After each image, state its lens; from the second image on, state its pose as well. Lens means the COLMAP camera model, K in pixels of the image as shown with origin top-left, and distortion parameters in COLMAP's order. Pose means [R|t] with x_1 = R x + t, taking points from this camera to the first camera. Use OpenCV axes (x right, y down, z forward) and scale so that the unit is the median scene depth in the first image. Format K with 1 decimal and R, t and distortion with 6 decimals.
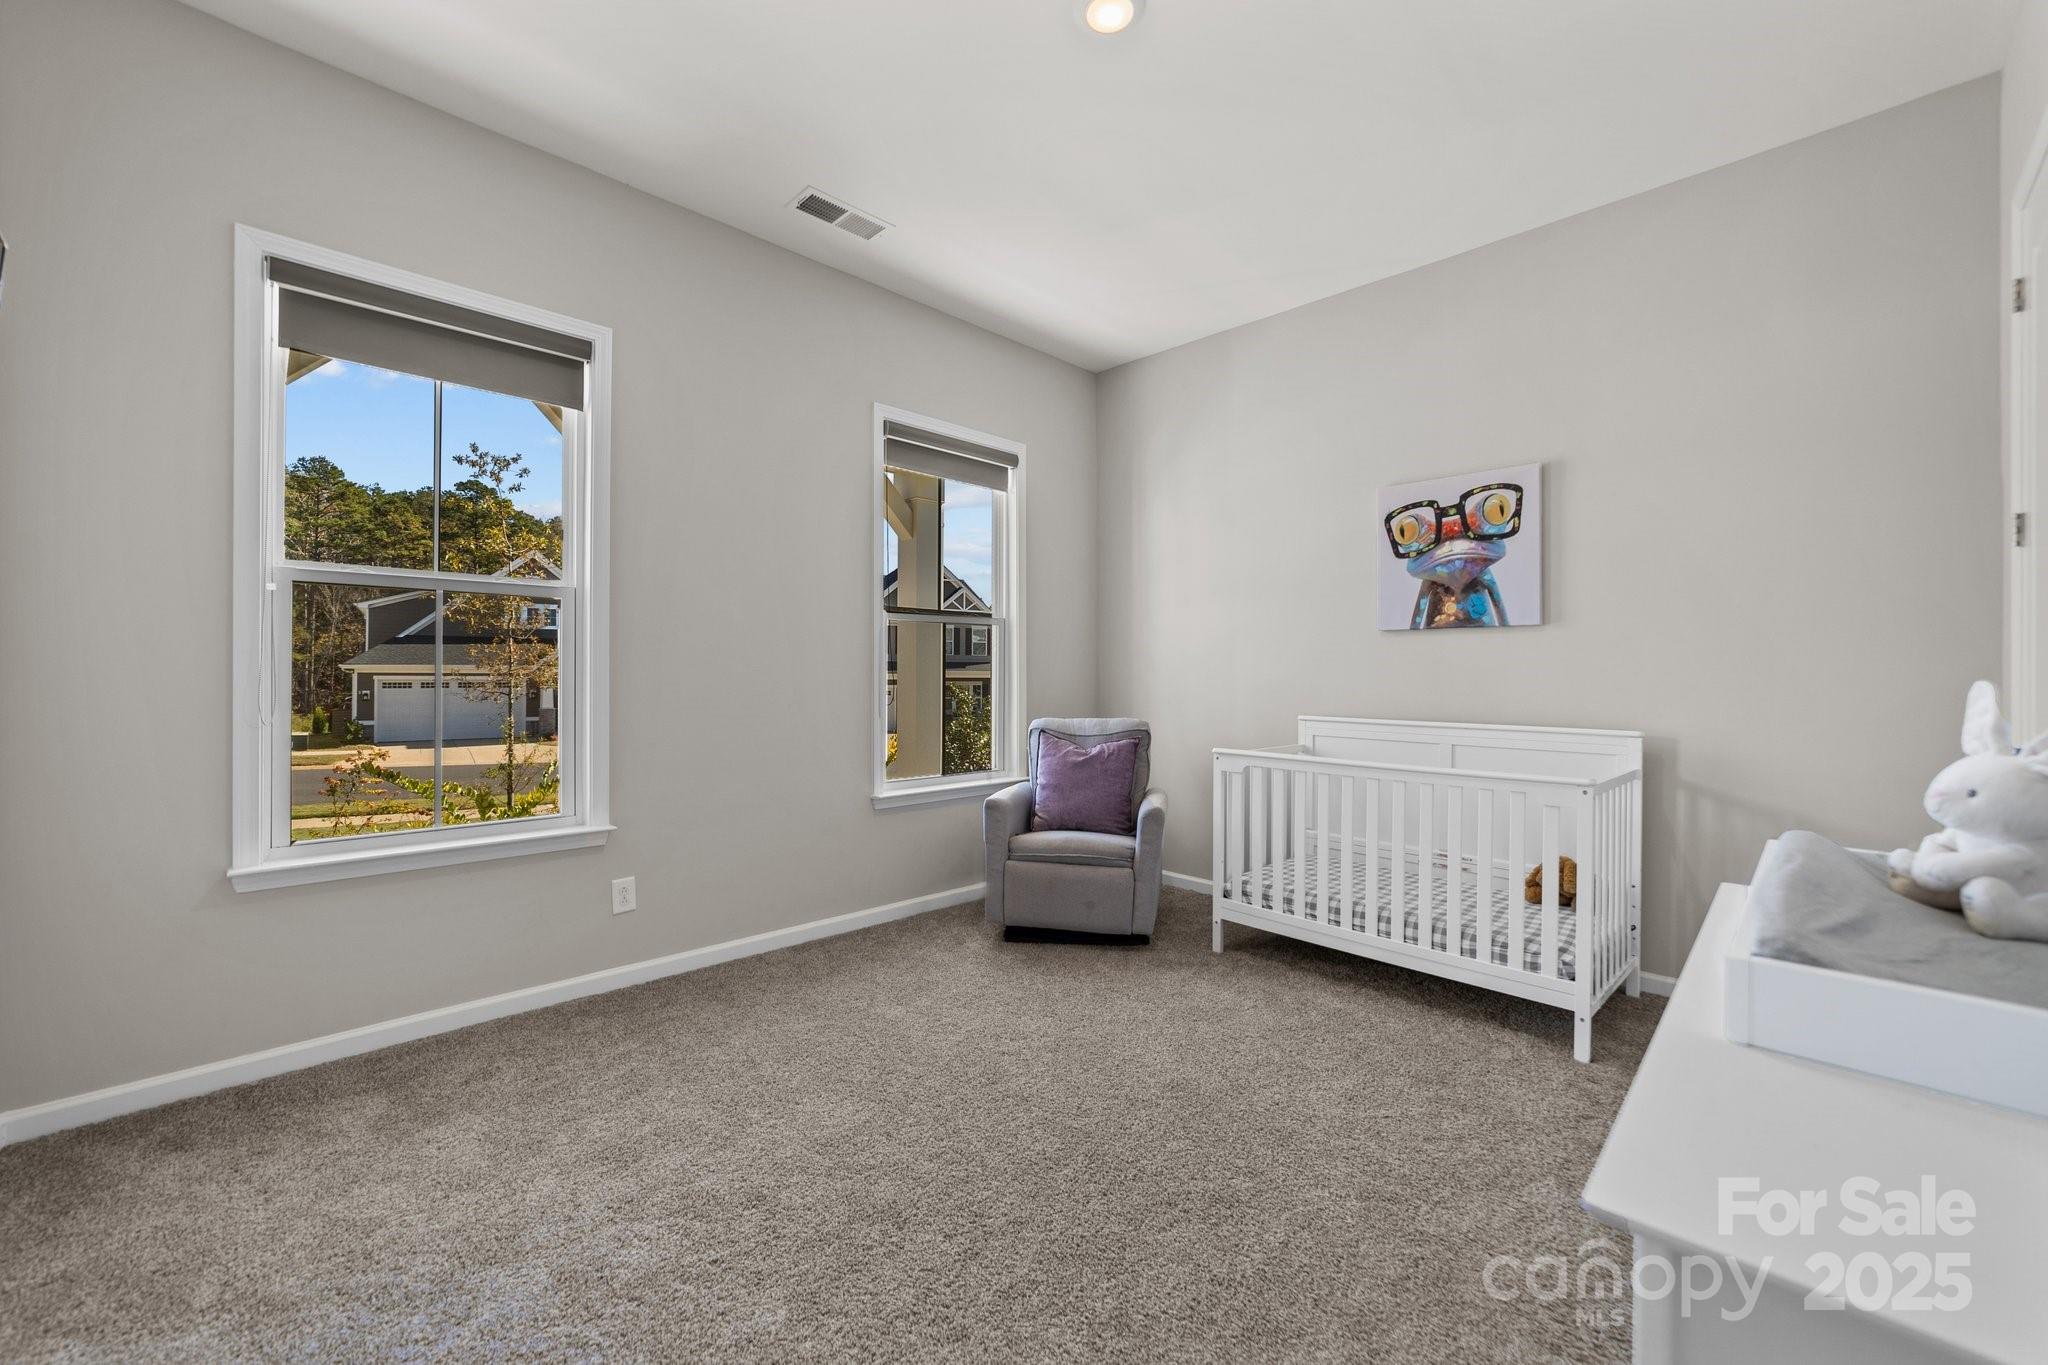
lens RADIAL K [[806.5, 0, 1024.9], [0, 806.5, 674.4], [0, 0, 1]] dist [-0.024267, 0.005765]
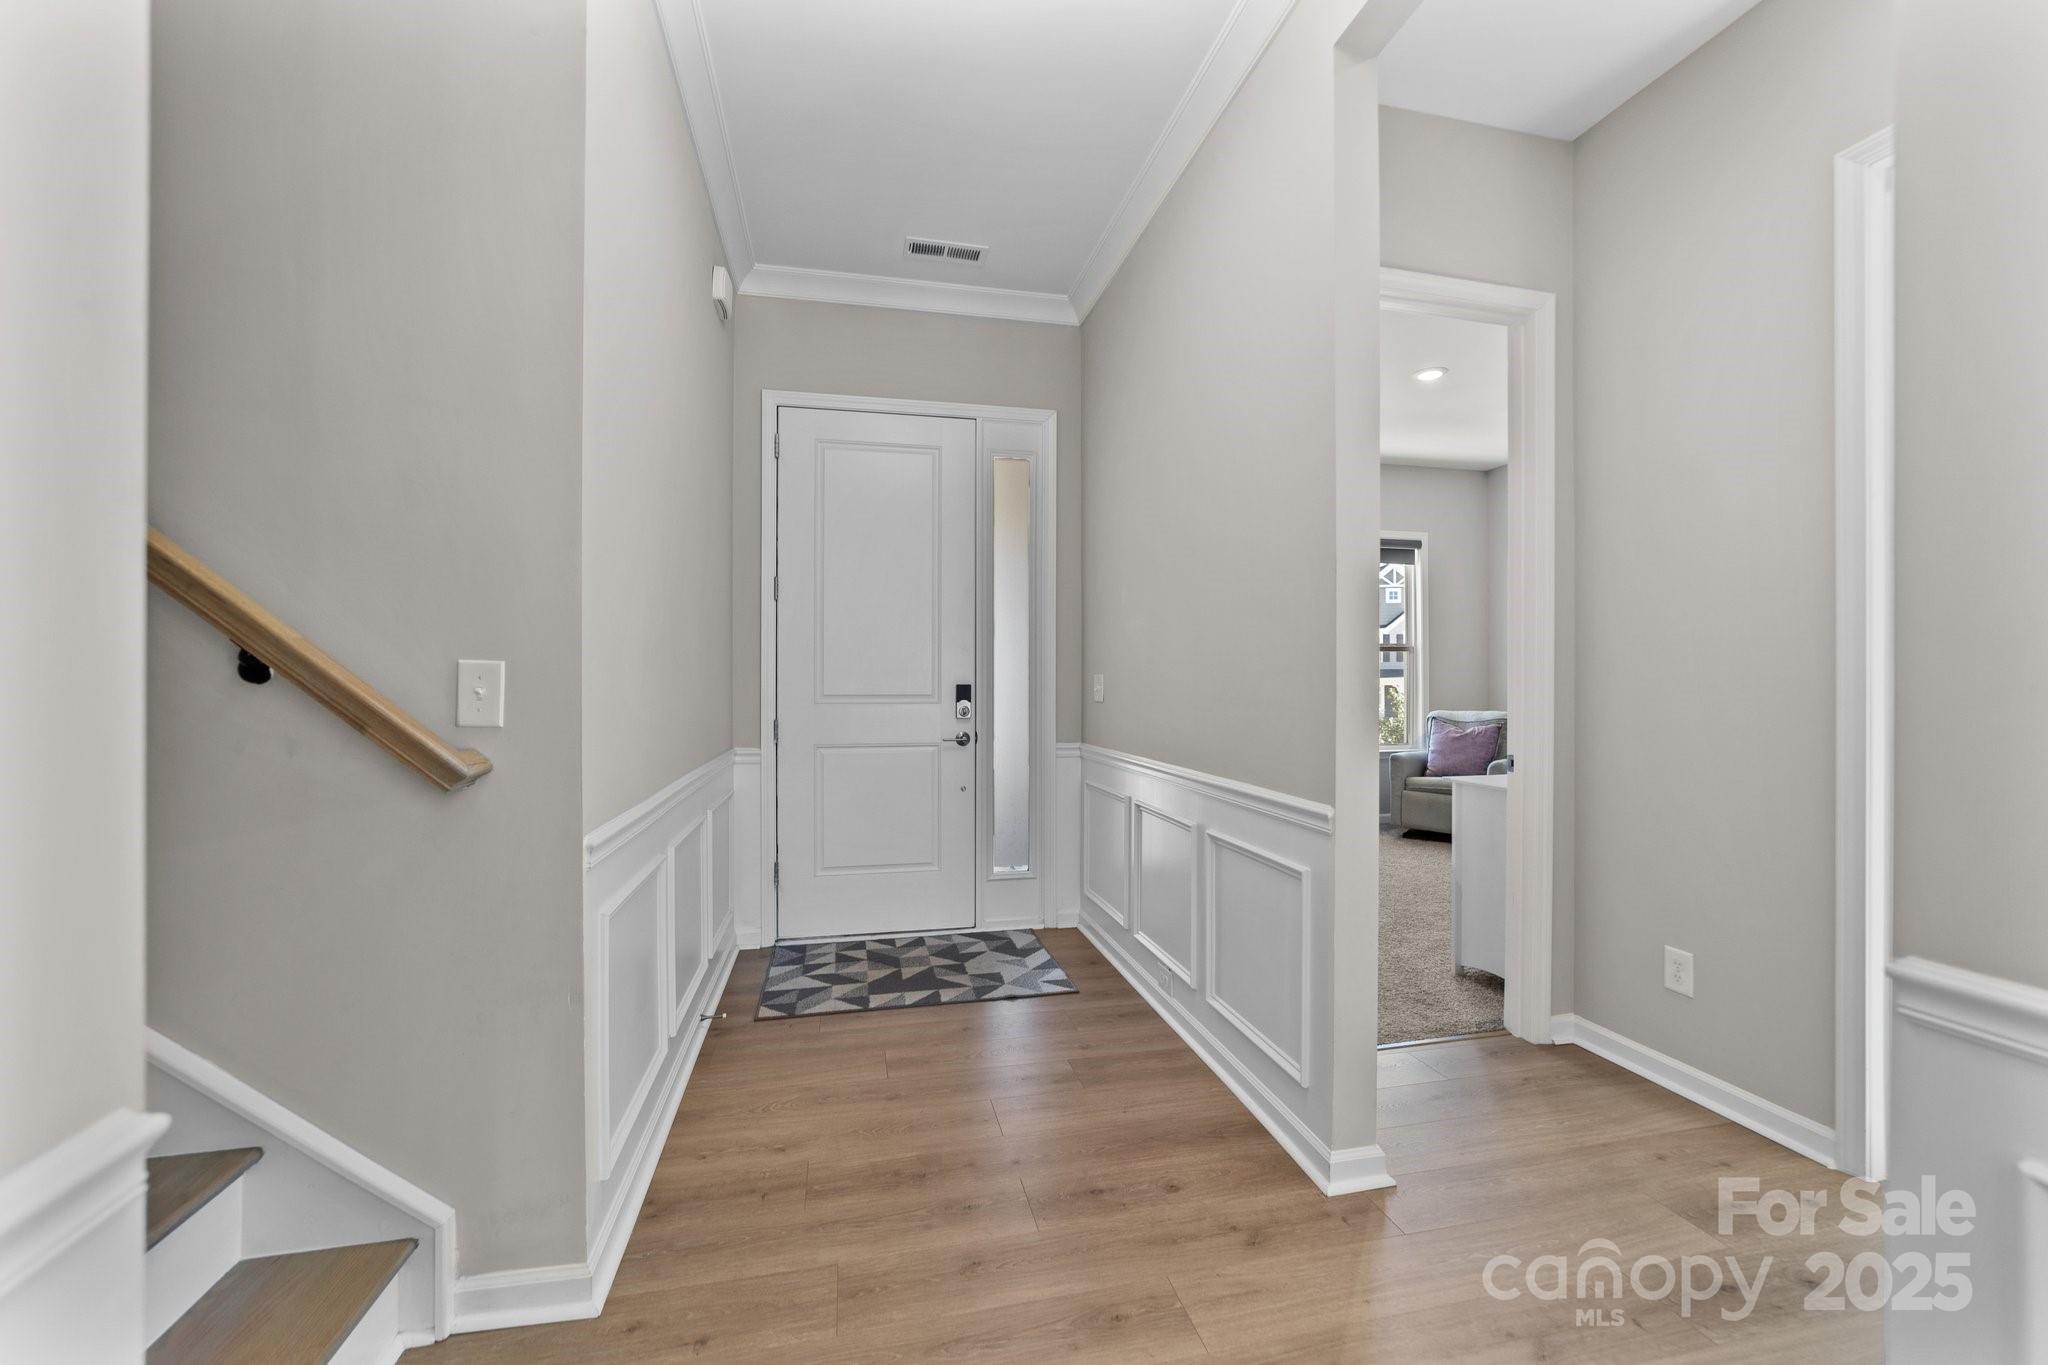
lens RADIAL K [[806.5, 0, 1024.9], [0, 806.5, 668.8], [0, 0, 1]] dist [-0.024267, 0.005765]
pose [[0.846108, -0.006740, -0.532968, 0.190941], [0.007501, 0.999972, -0.000738, -0.034415], [0.532958, -0.003374, 0.846135, -0.828187]]
